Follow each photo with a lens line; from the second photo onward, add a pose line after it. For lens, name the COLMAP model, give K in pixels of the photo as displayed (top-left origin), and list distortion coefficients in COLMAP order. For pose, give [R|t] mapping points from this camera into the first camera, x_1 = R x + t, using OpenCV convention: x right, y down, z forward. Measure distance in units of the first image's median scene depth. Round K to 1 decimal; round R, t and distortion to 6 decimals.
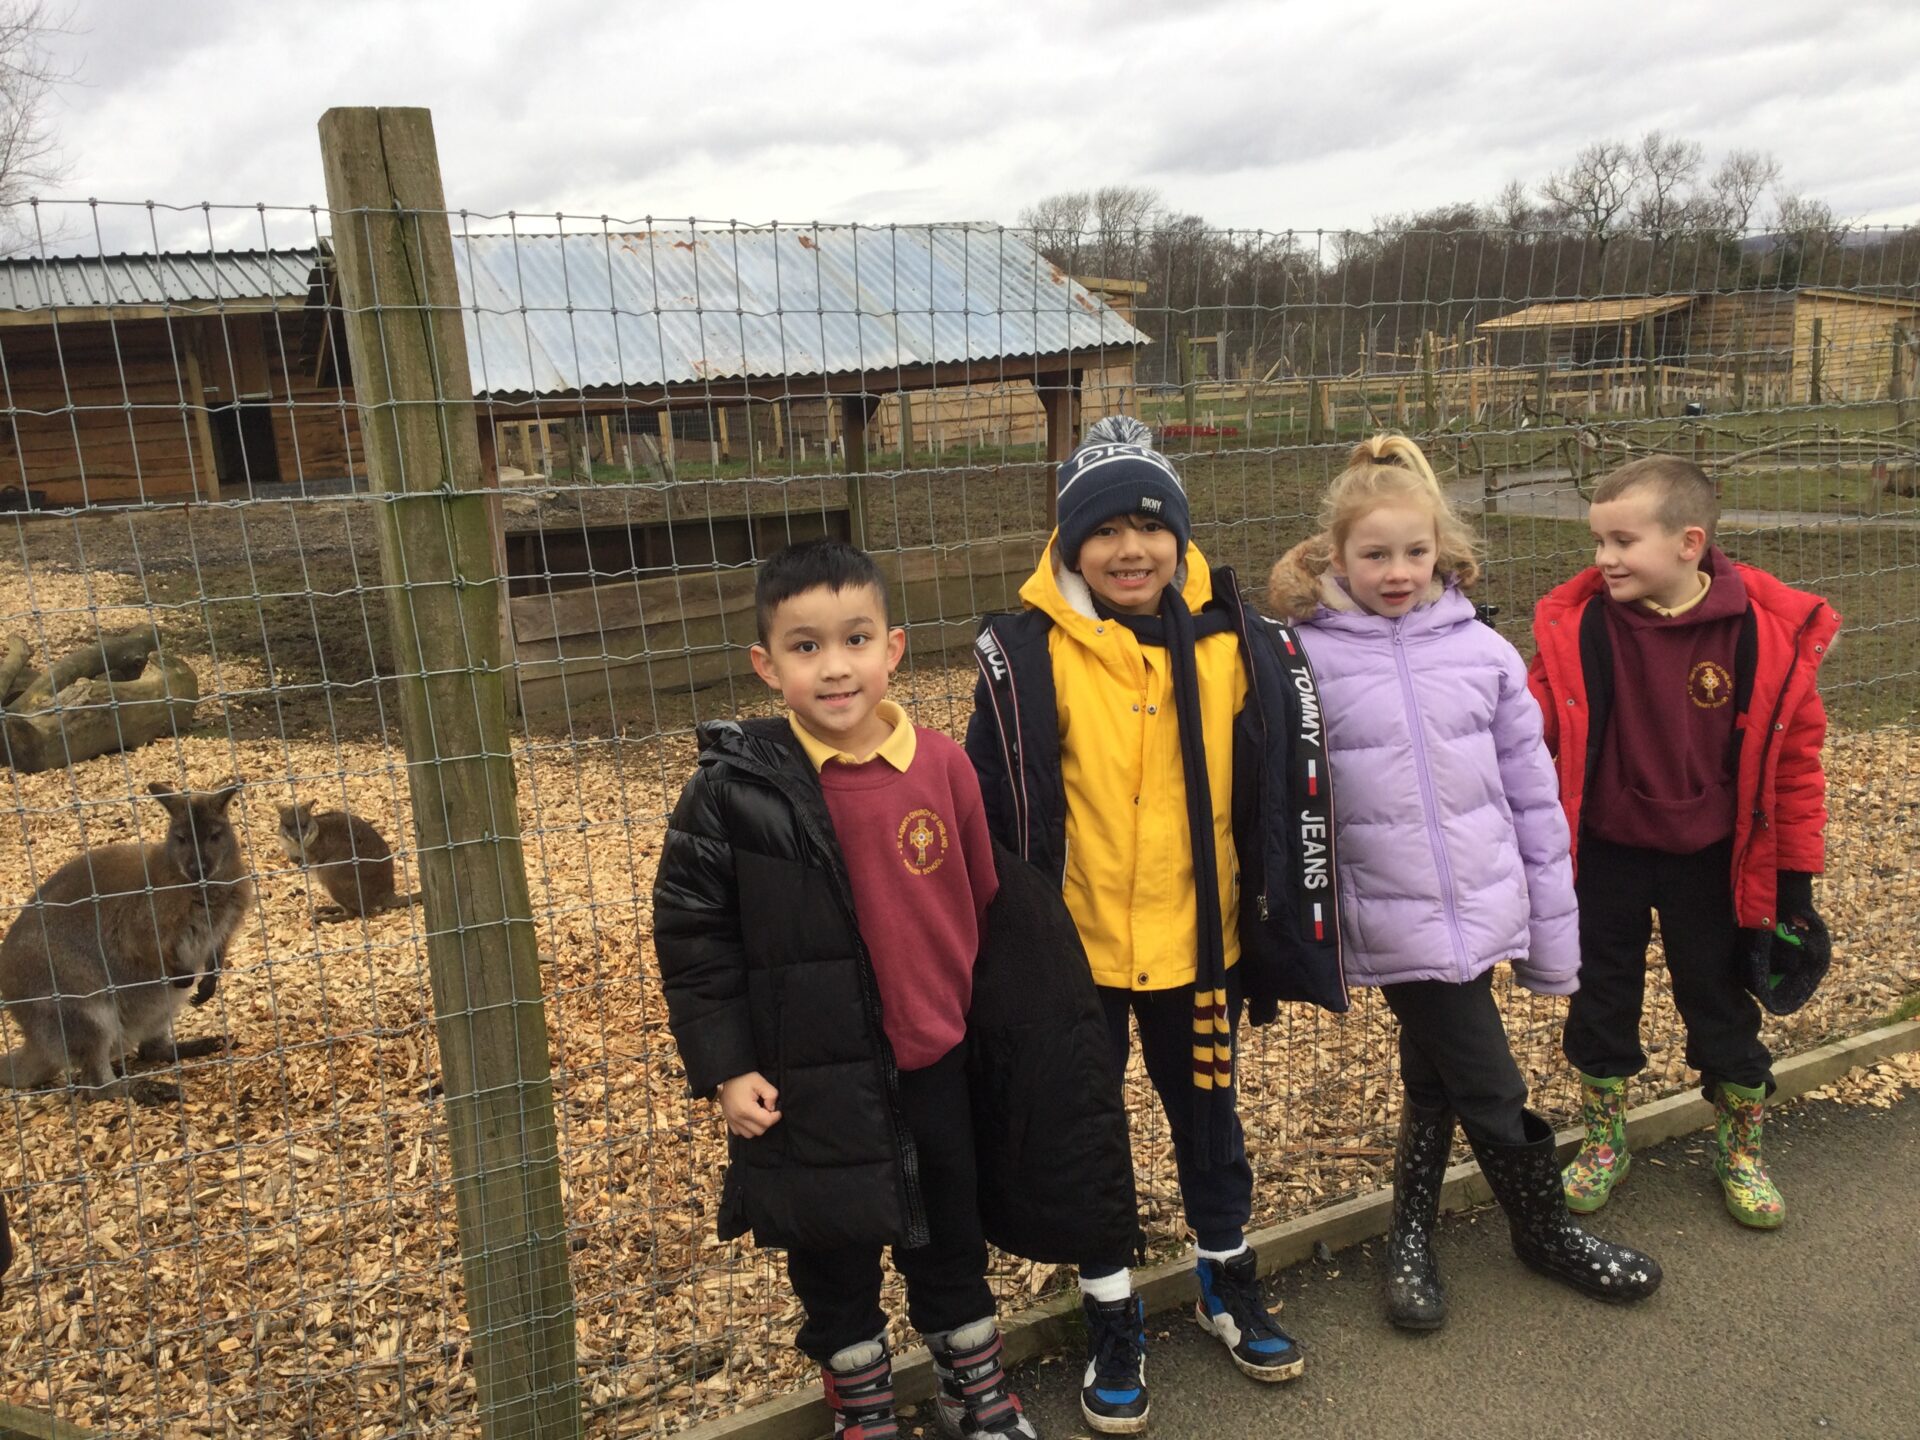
lens RADIAL K [[1823.3, 0, 960.0], [0, 1823.3, 720.0], [0, 0, 1]] dist [0.137261, -0.192893]
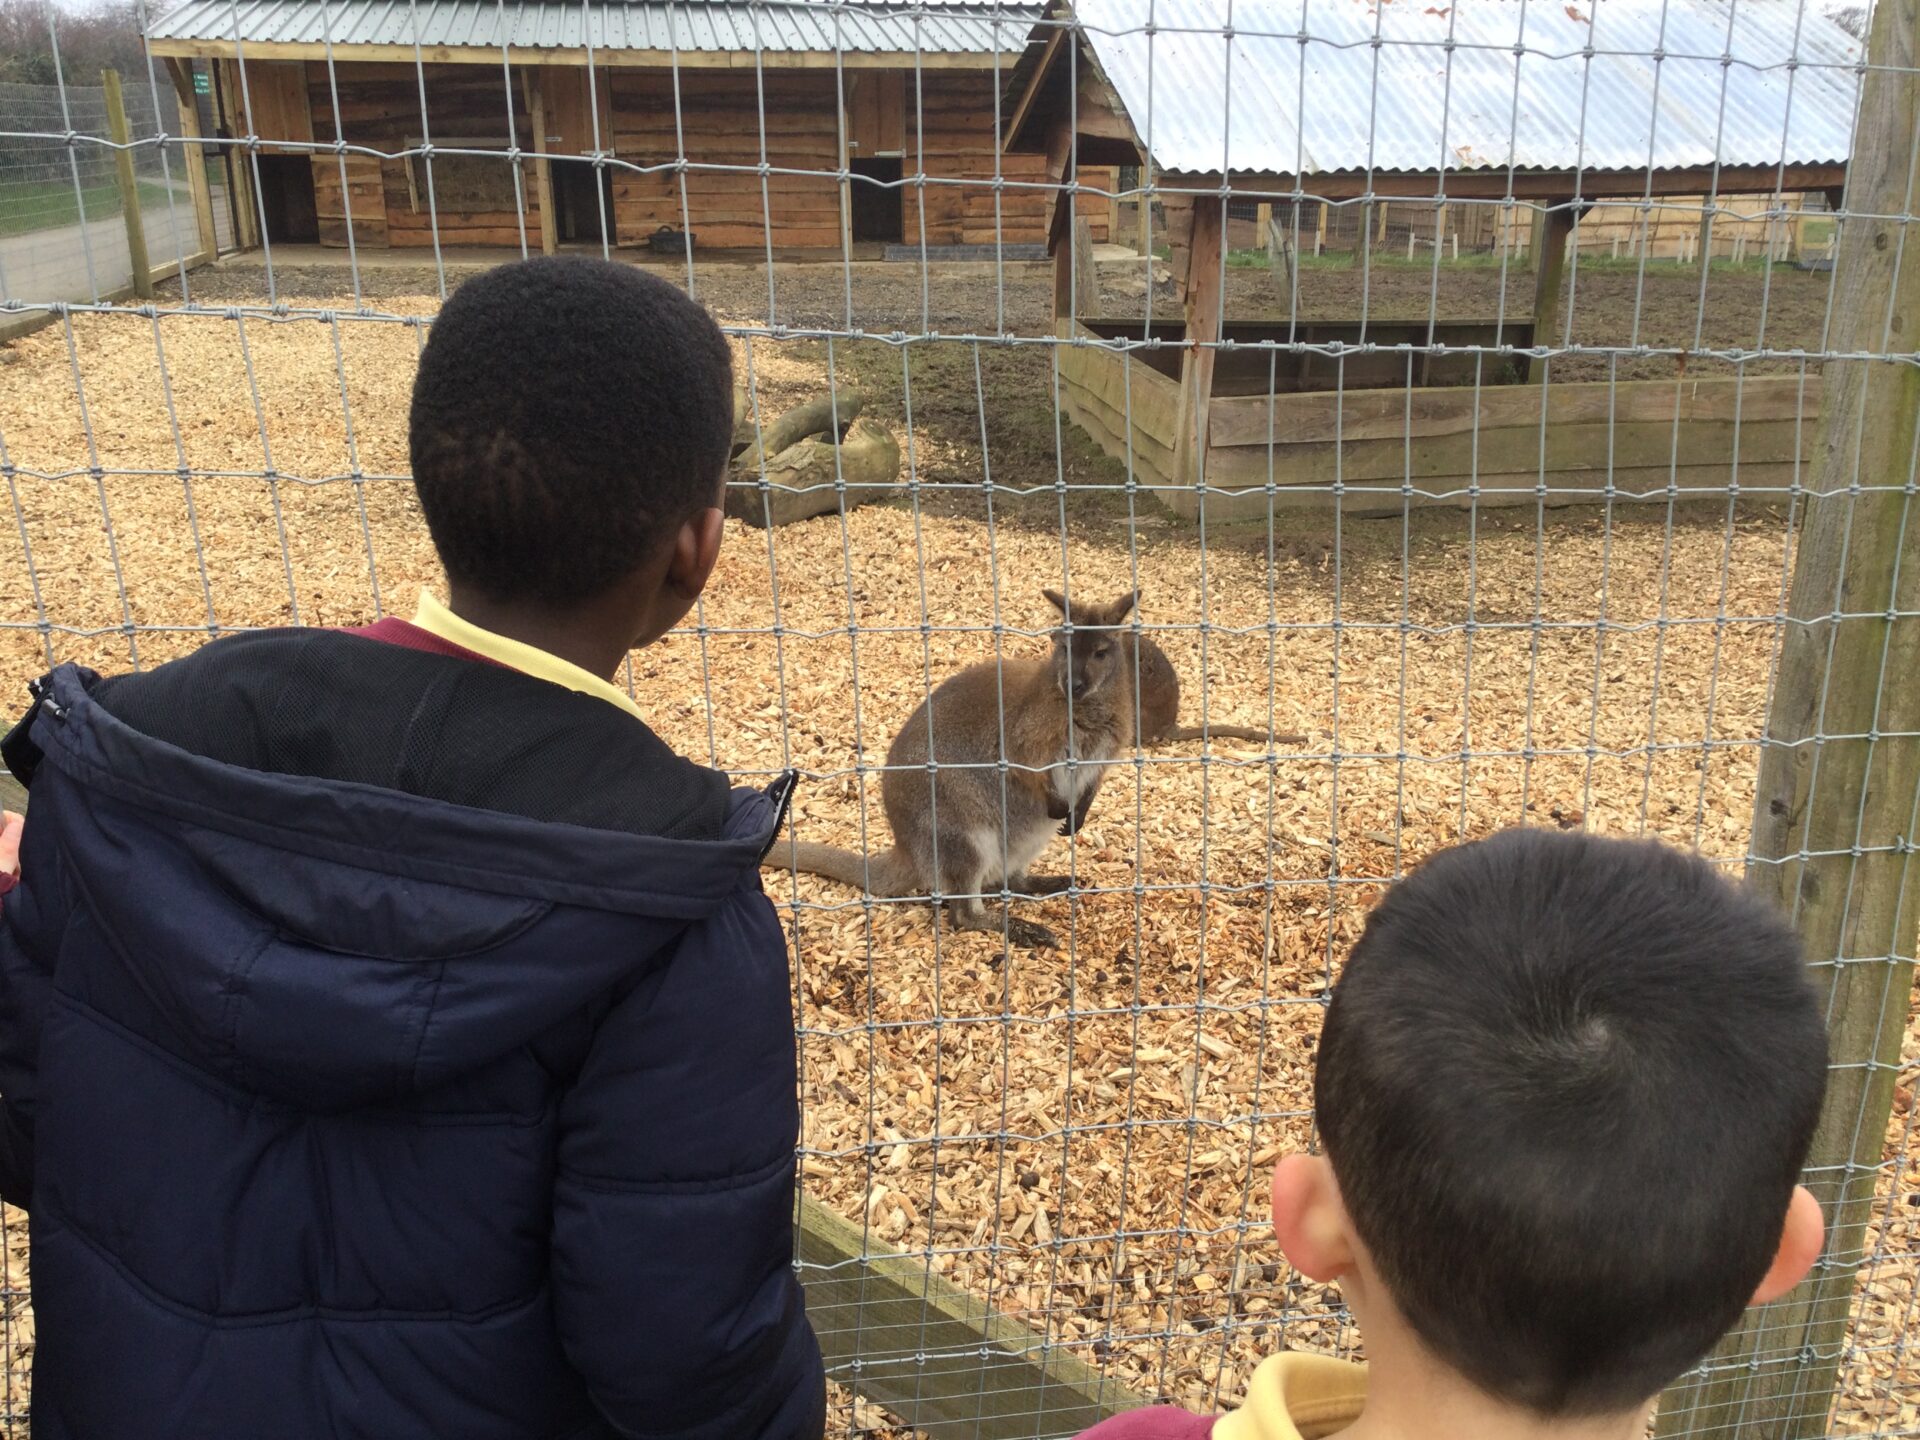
lens RADIAL K [[1823.3, 0, 960.0], [0, 1823.3, 720.0], [0, 0, 1]] dist [0.137261, -0.192893]
pose [[0.955237, 0.151654, -0.254014, -0.249871], [-0.122769, 0.984400, 0.126033, -0.015339], [0.269165, -0.089206, 0.958954, 0.125573]]
